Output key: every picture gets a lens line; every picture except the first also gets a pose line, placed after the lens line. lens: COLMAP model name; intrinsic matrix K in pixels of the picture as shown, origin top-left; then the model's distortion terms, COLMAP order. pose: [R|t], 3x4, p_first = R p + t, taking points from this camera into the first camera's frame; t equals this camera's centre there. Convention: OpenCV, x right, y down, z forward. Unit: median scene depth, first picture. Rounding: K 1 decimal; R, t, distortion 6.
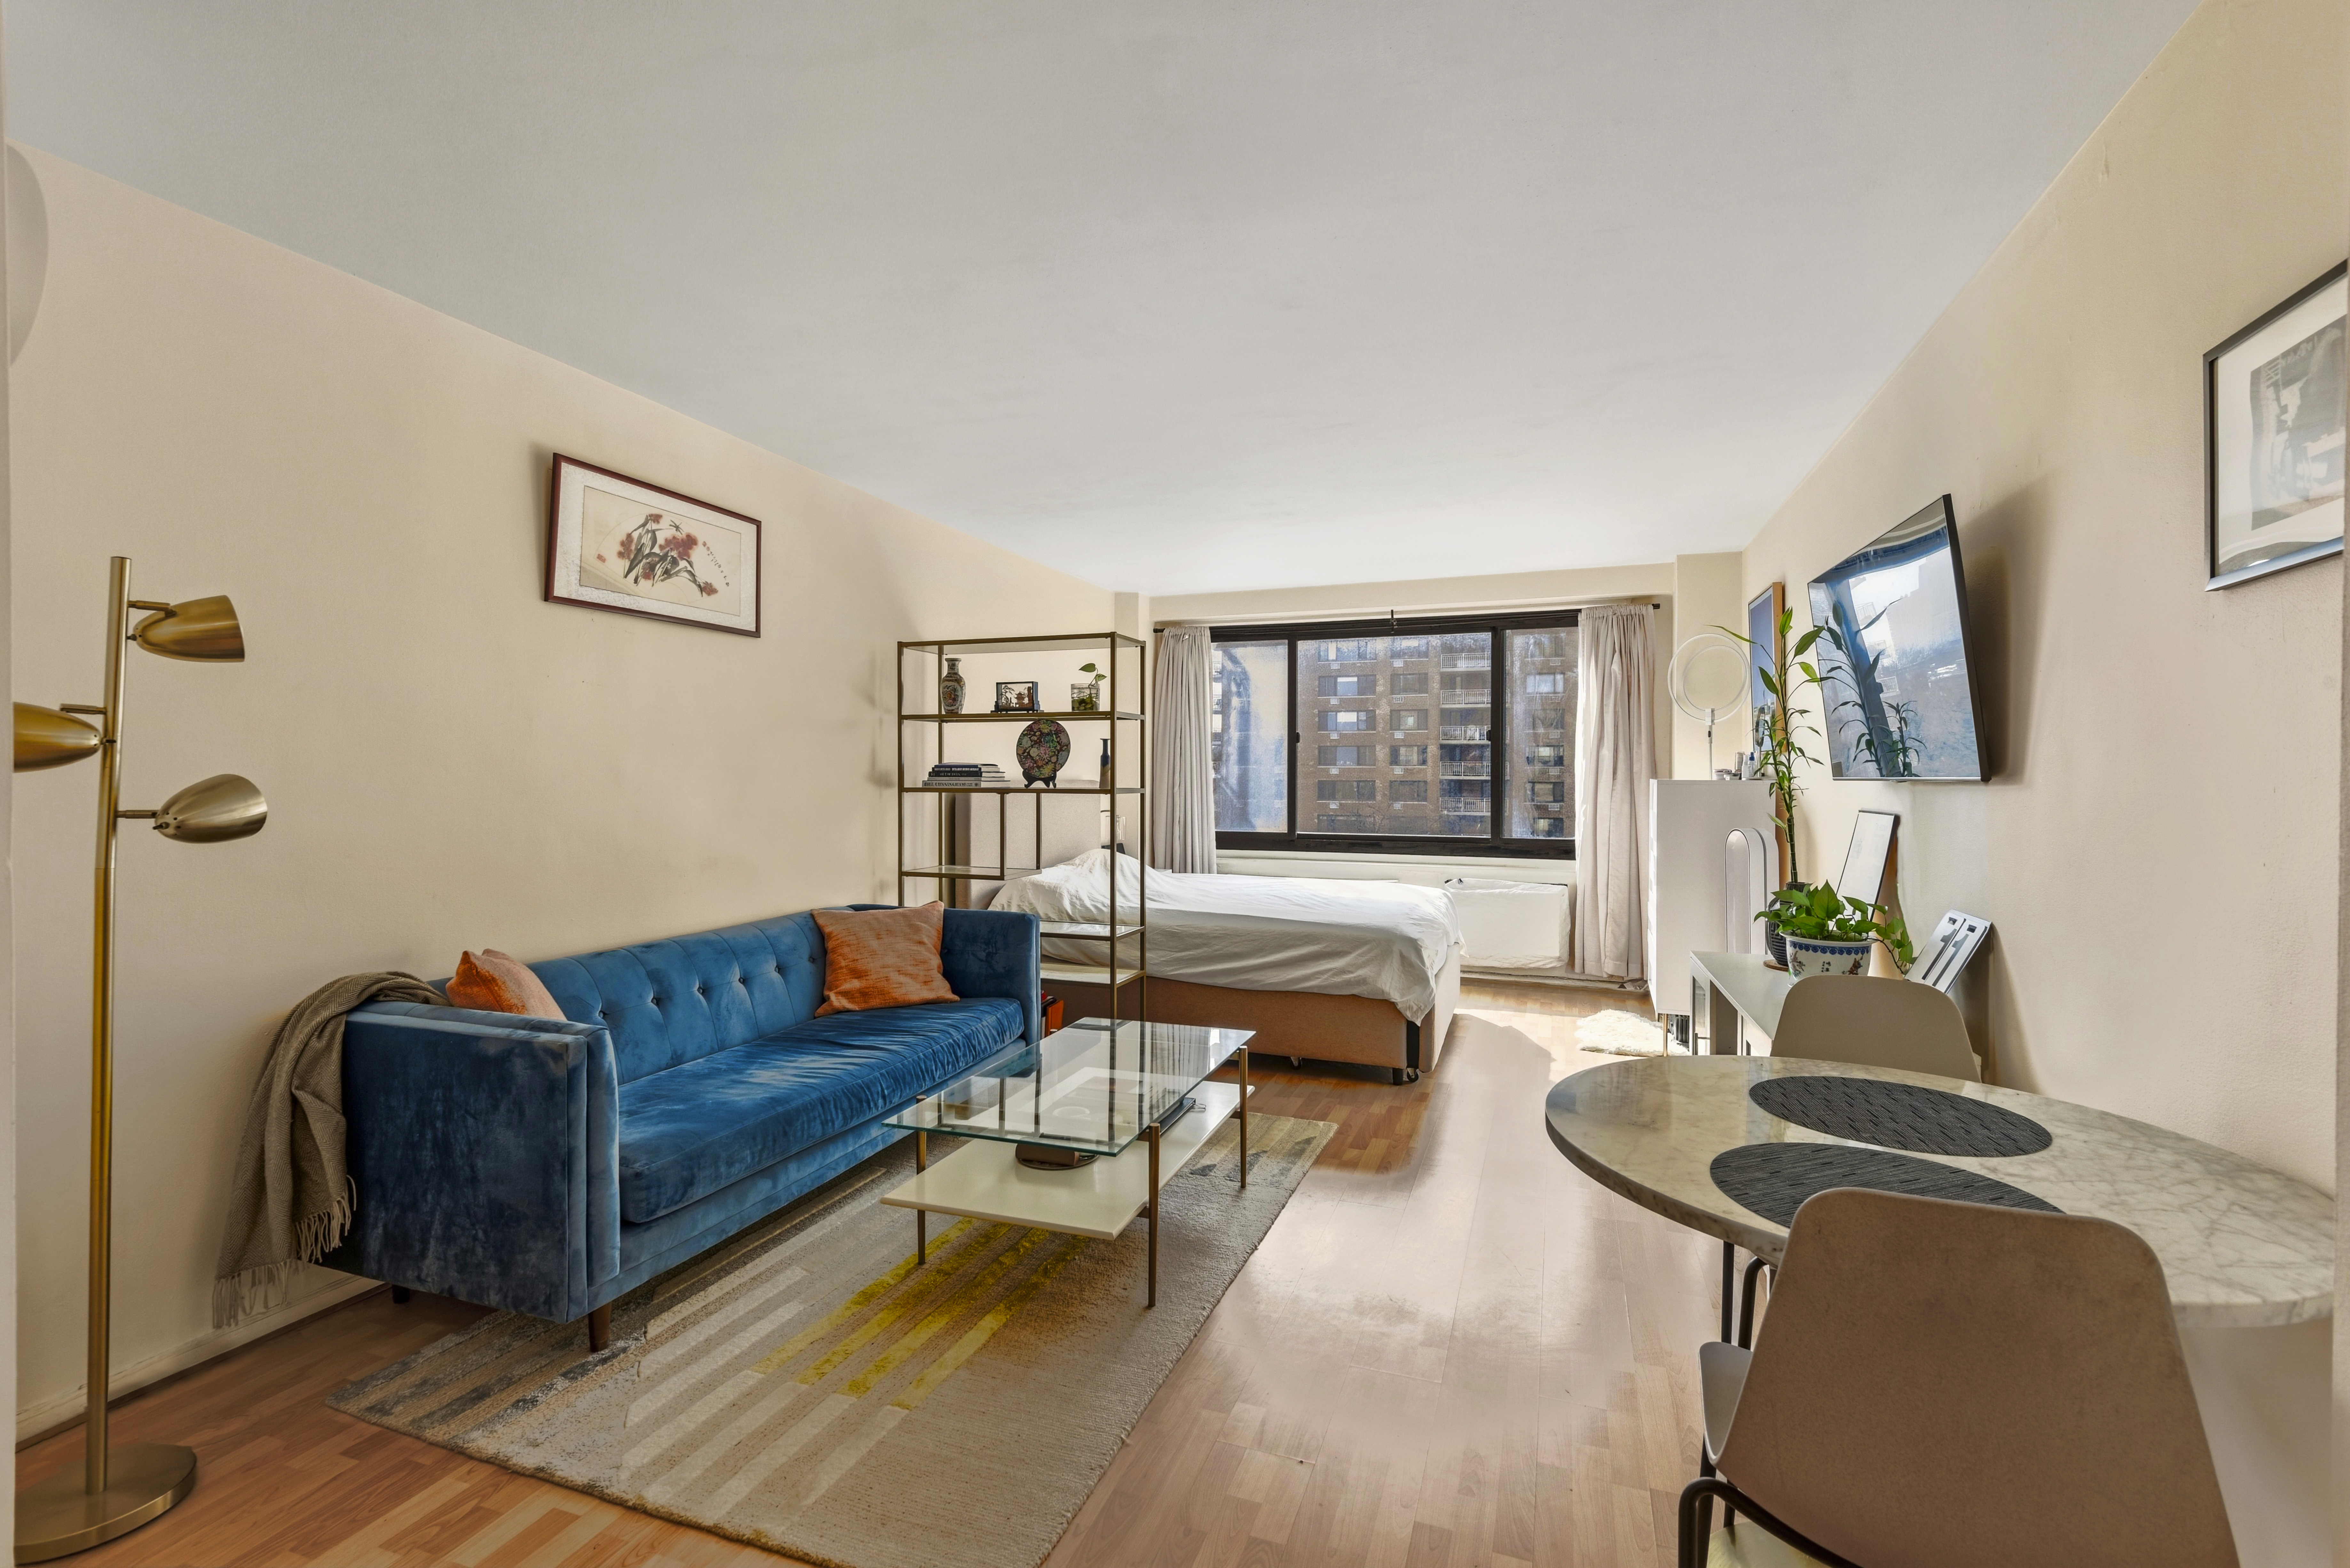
lens RADIAL K [[1041.0, 0, 1199.2], [0, 1041.0, 778.3], [0, 0, 1]] dist [0.007953, -0.007235]
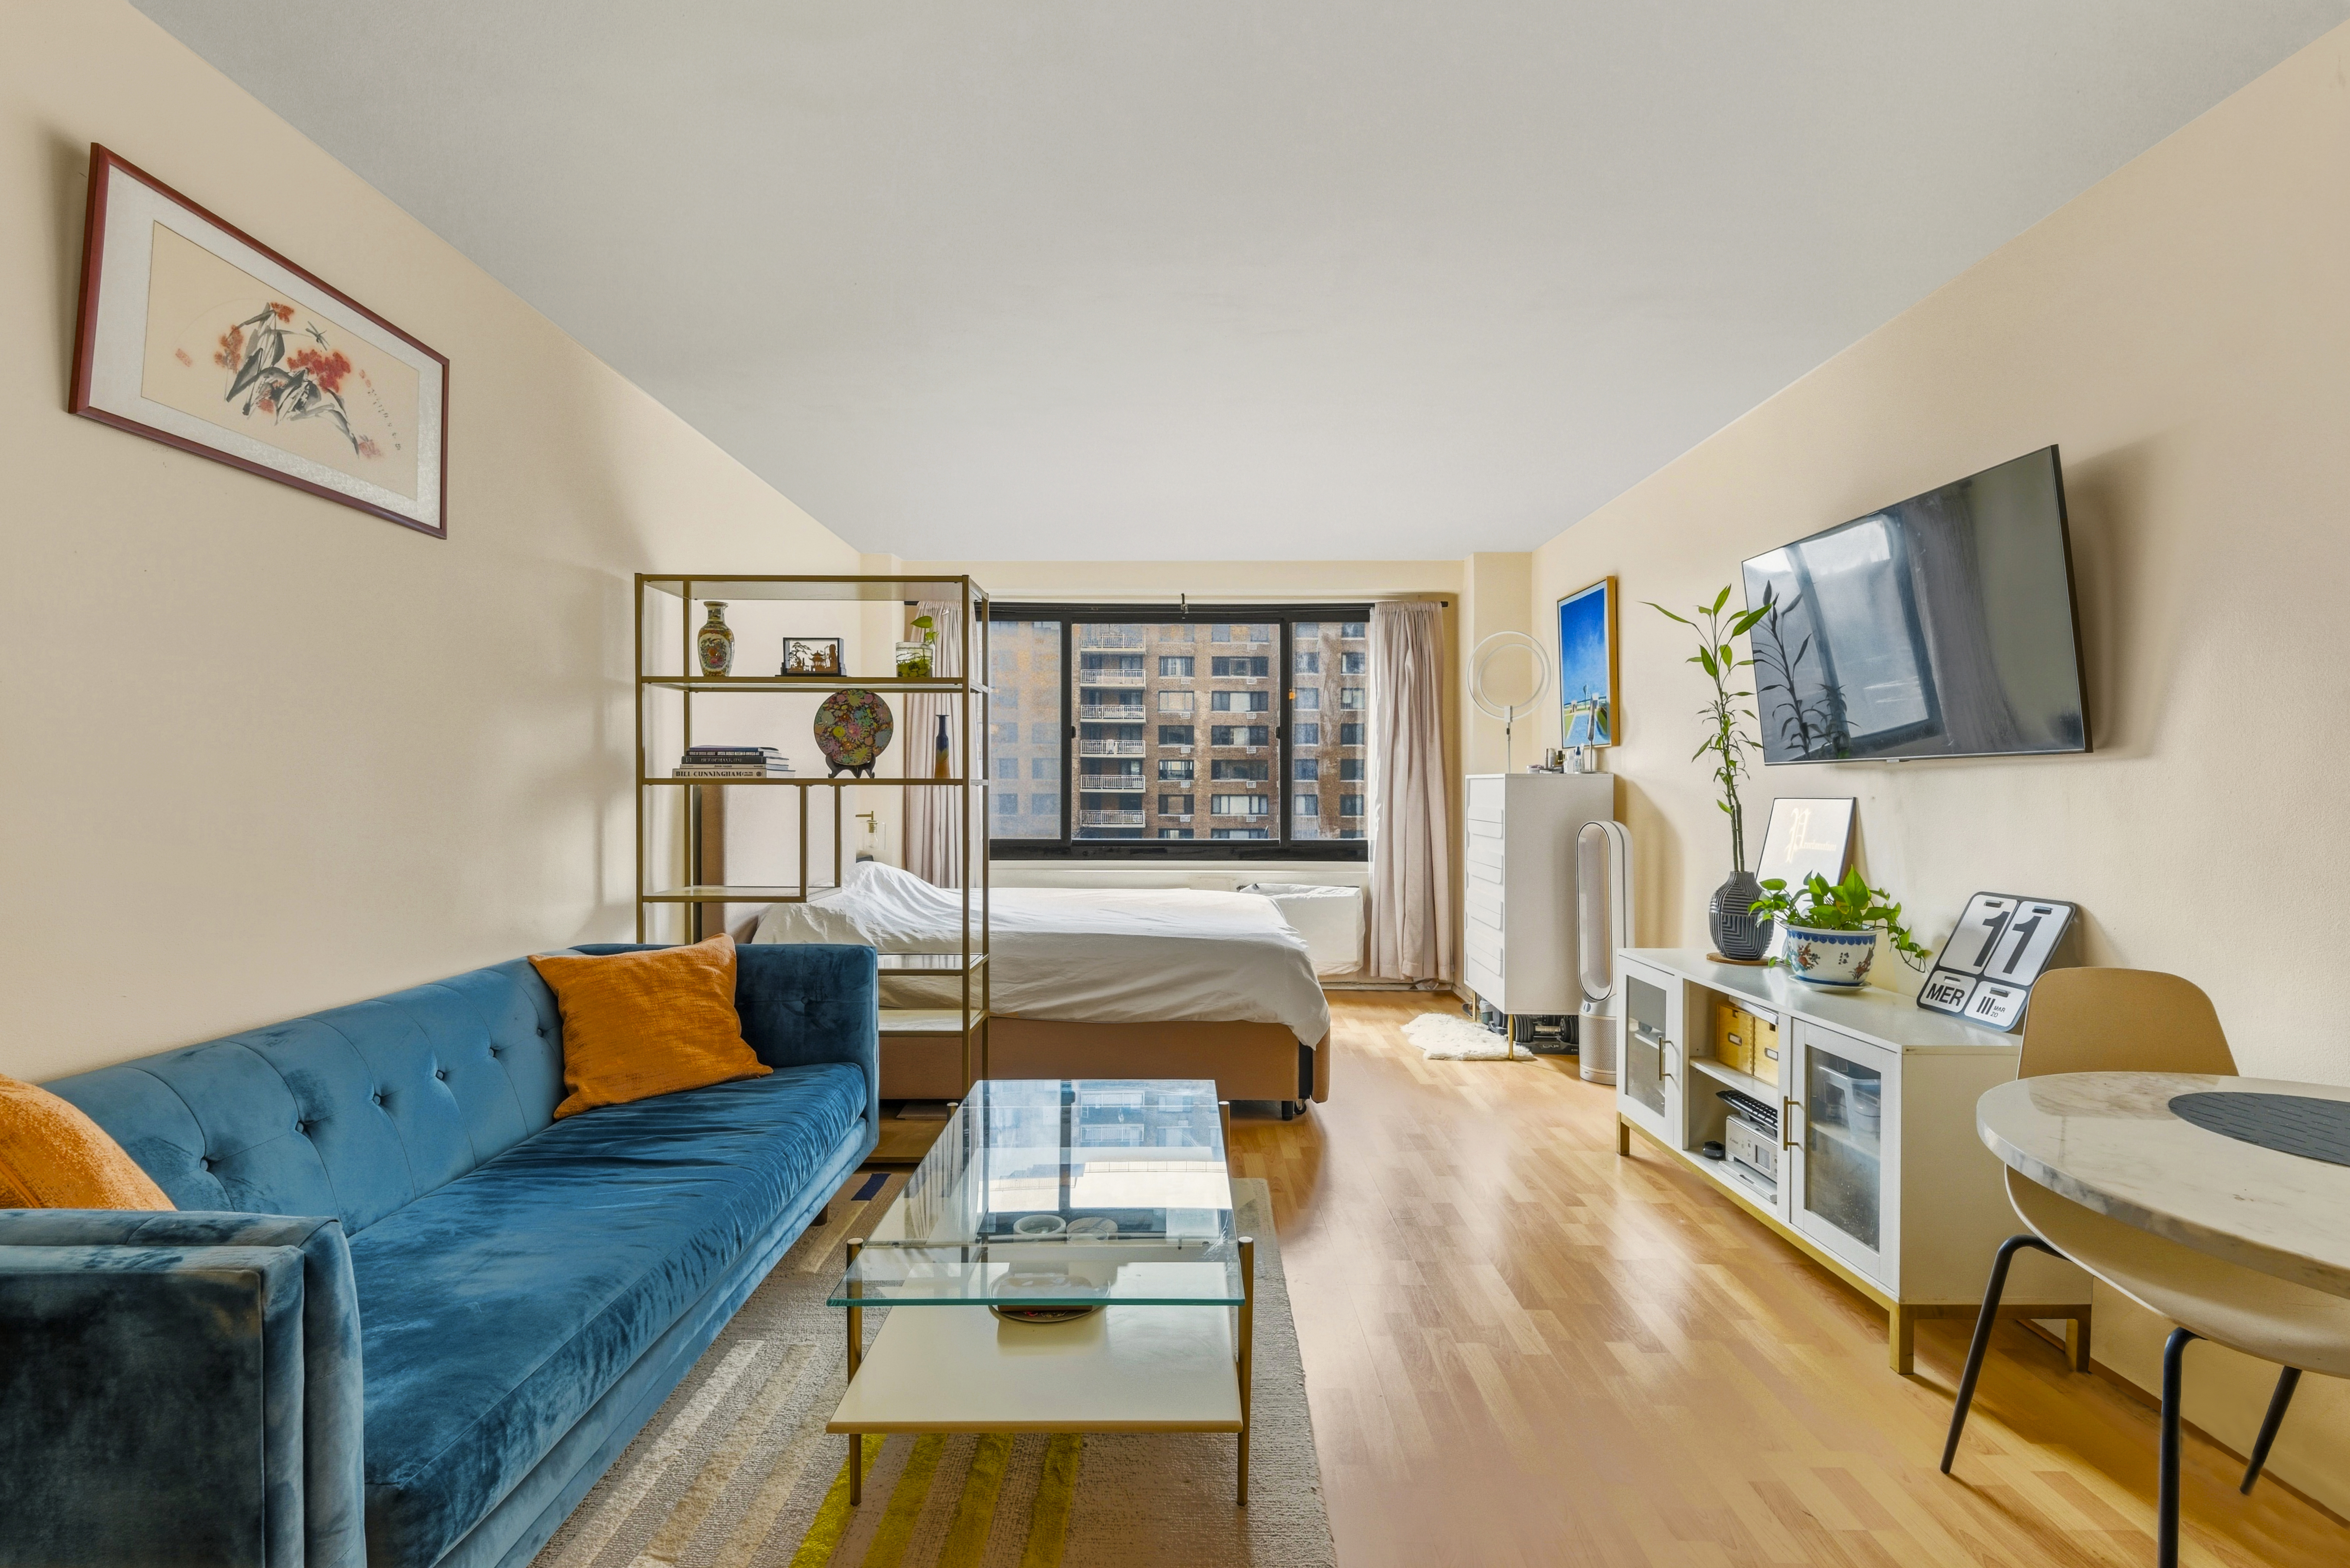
lens RADIAL K [[1041.0, 0, 1185.8], [0, 1041.0, 787.6], [0, 0, 1]] dist [0.007953, -0.007235]
pose [[0.939833, 0.000324, 0.341634, -0.194124], [0.001230, 0.999990, -0.004331, 0.020592], [-0.341632, 0.004491, 0.939823, 0.215398]]
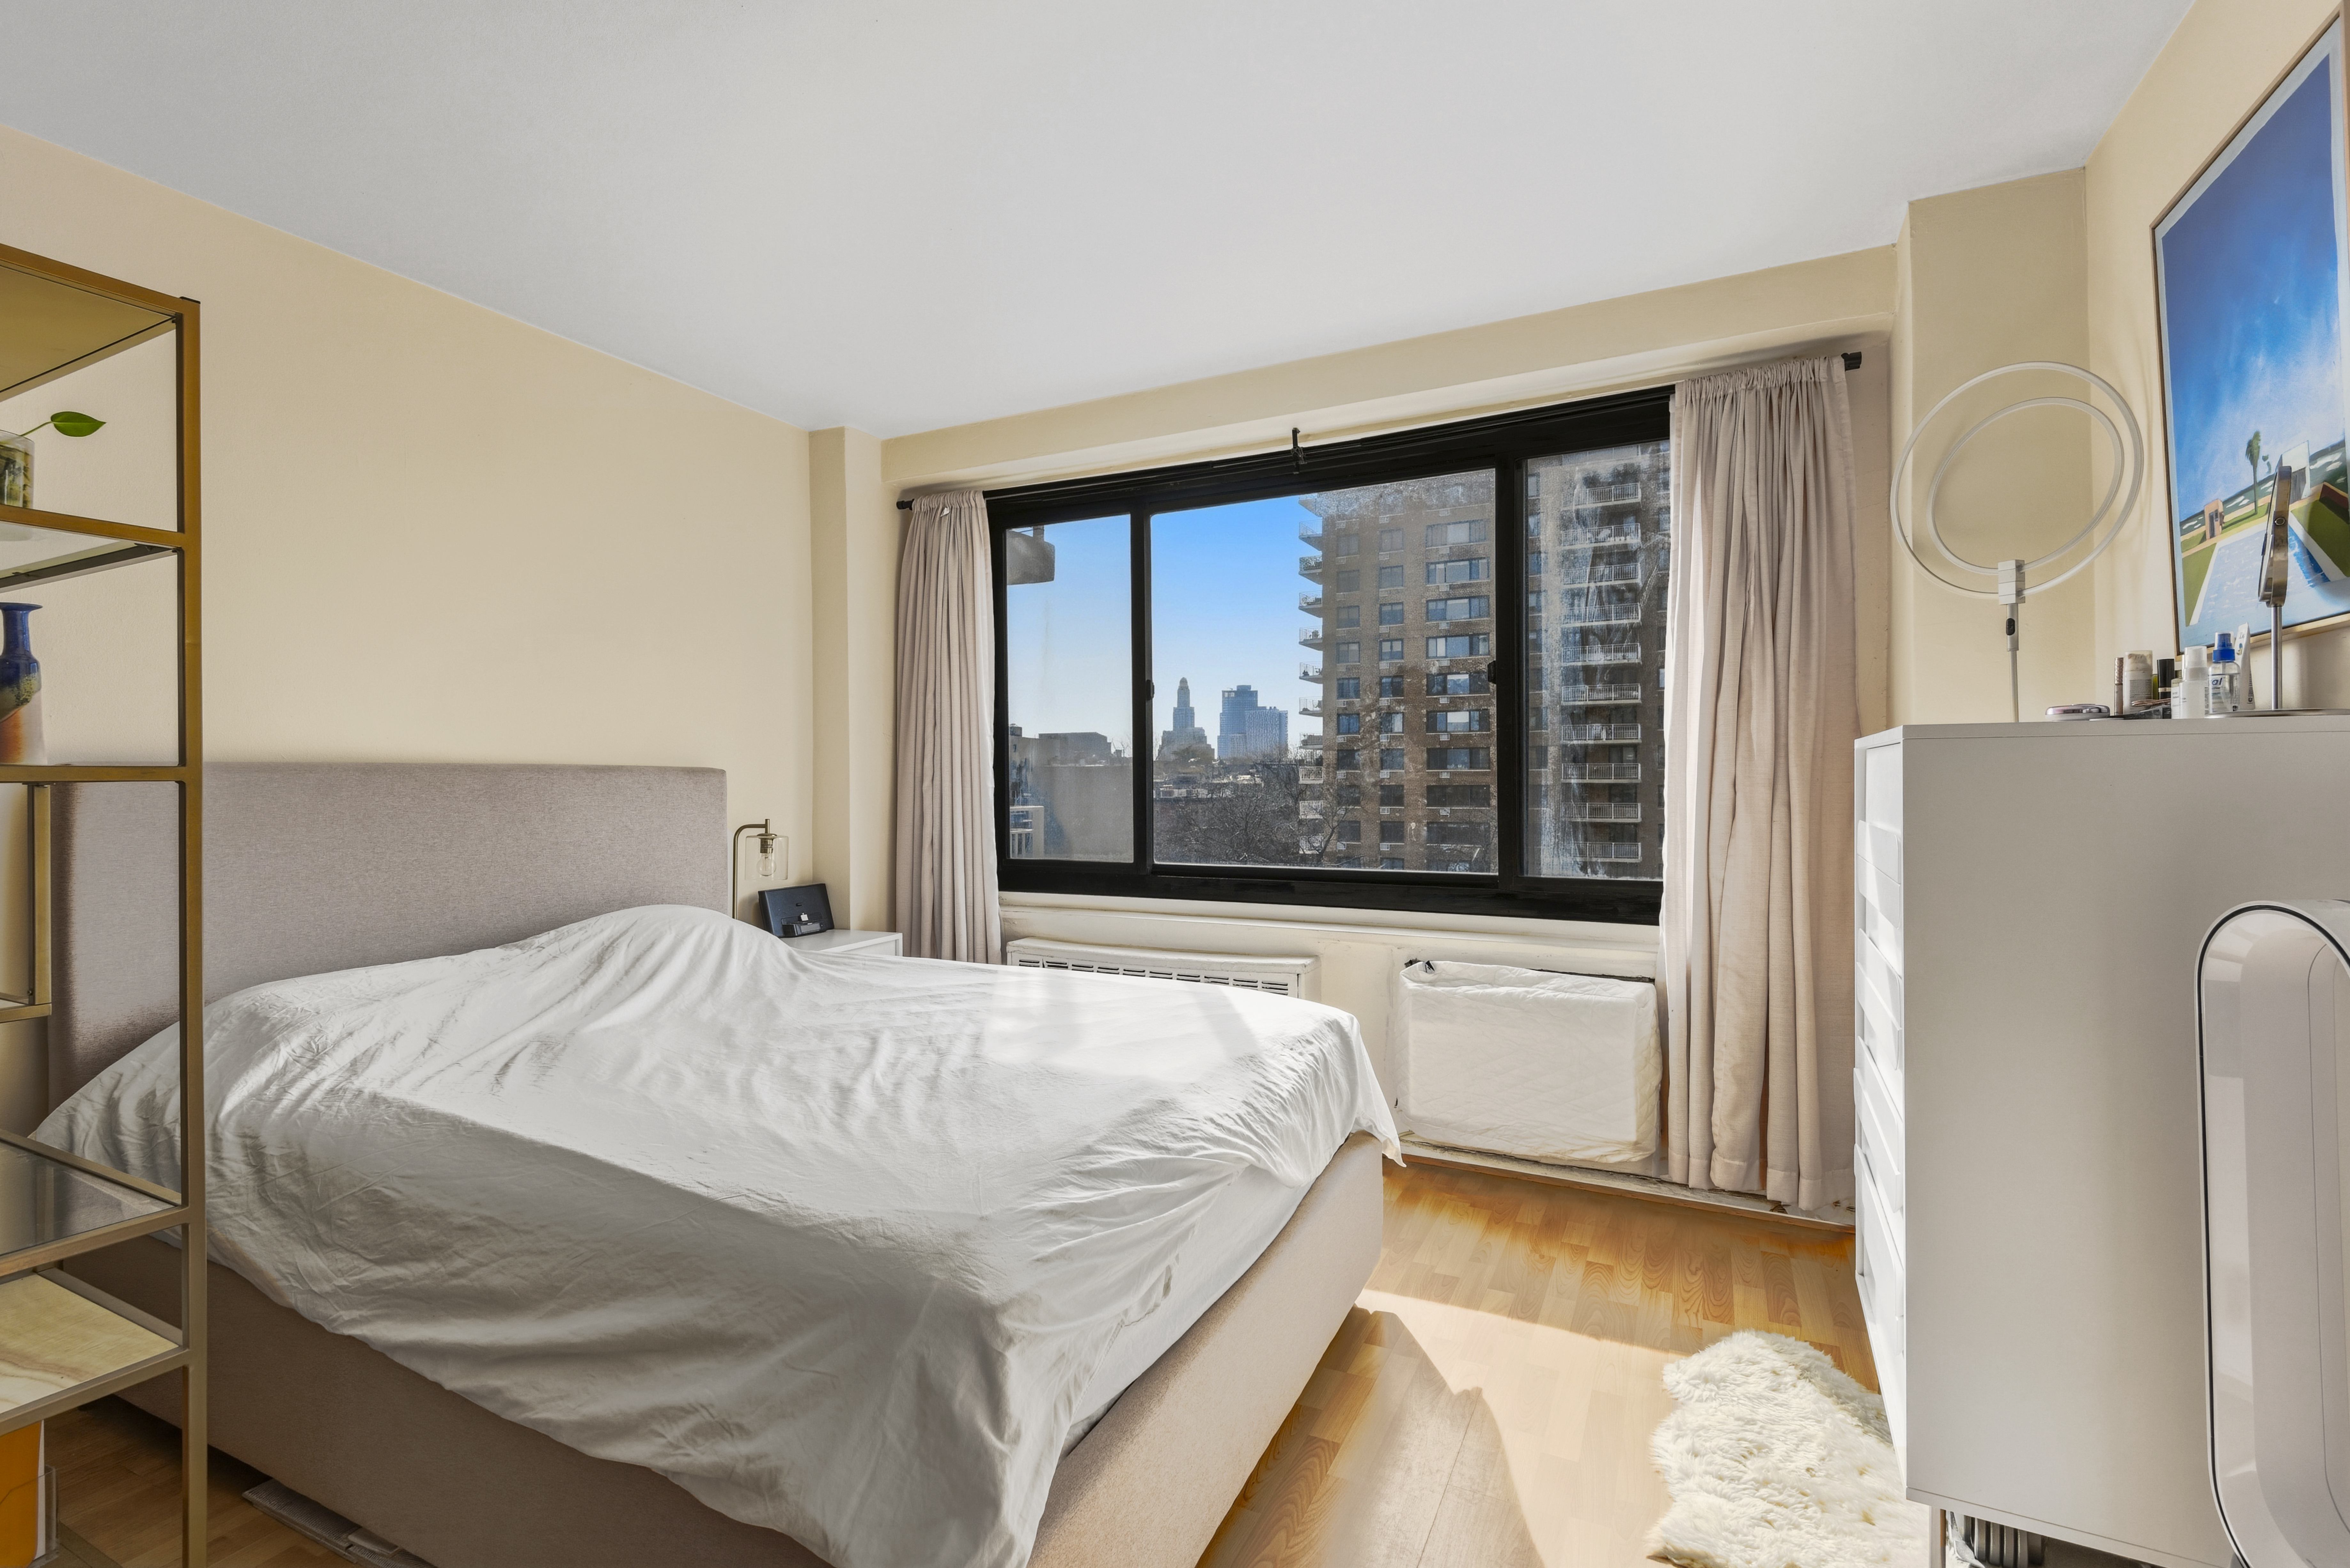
lens RADIAL K [[1041.0, 0, 1197.3], [0, 1041.0, 773.0], [0, 0, 1]] dist [0.007953, -0.007235]
pose [[0.993461, -0.009547, -0.113773, 0.302705], [0.008247, 0.999895, -0.011897, 0.019626], [0.113875, 0.010881, 0.993436, 0.761380]]
